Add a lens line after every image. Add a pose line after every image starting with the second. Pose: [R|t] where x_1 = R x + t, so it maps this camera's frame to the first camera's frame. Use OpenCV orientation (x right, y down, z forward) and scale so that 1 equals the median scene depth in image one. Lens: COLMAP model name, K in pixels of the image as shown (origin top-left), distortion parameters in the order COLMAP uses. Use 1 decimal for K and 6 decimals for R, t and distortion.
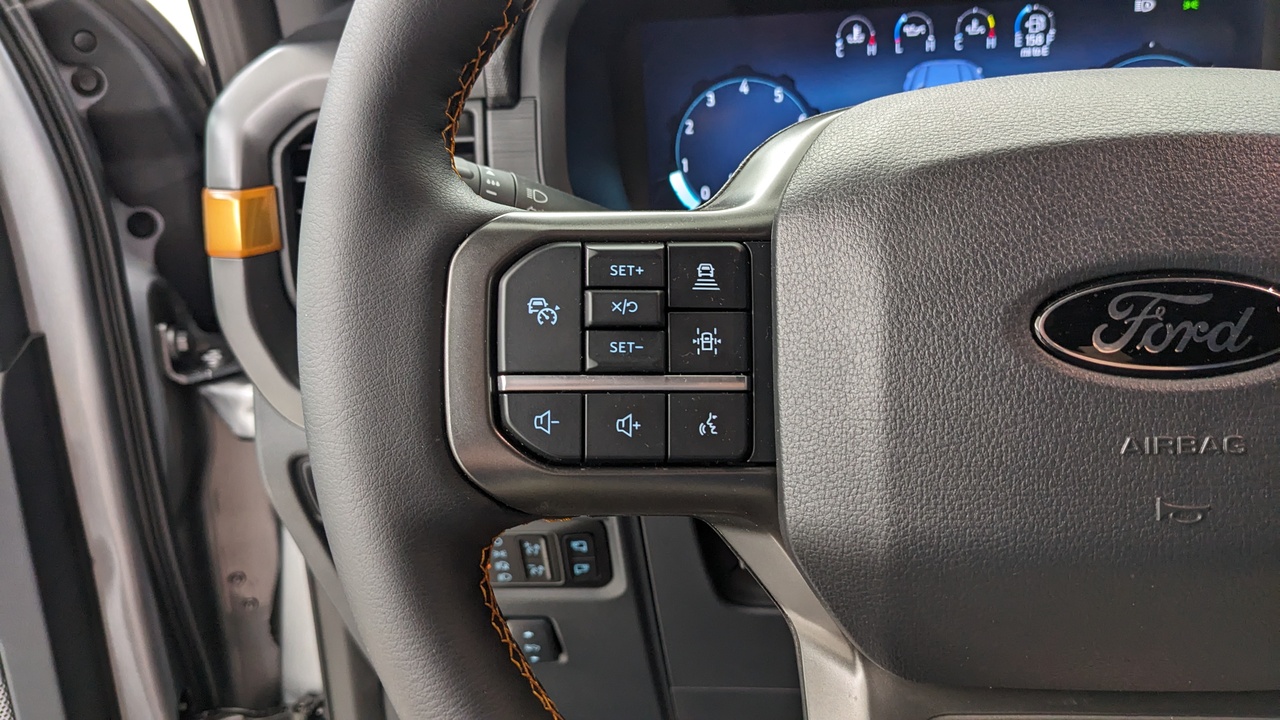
lens RADIAL K [[1000.4, 0, 673.4], [0, 1000.4, 365.2], [0, 0, 1]] dist [0.034605, -0.077858]
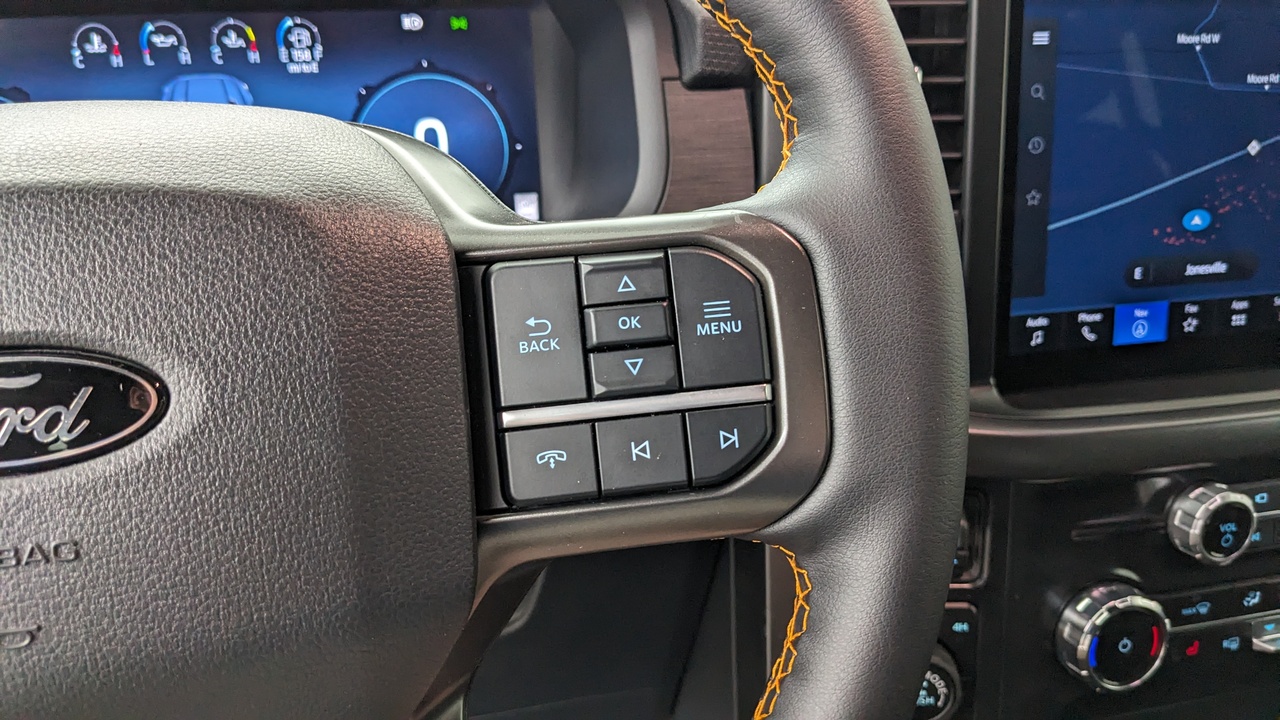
lens RADIAL K [[1000.4, 0, 635.5], [0, 1000.4, 356.9], [0, 0, 1]] dist [0.034605, -0.077858]
pose [[0.945578, -0.065340, 0.318769, 0.337374], [0.067403, 0.997715, 0.004565, -0.025001], [-0.318339, 0.017170, 0.947821, 0.012942]]
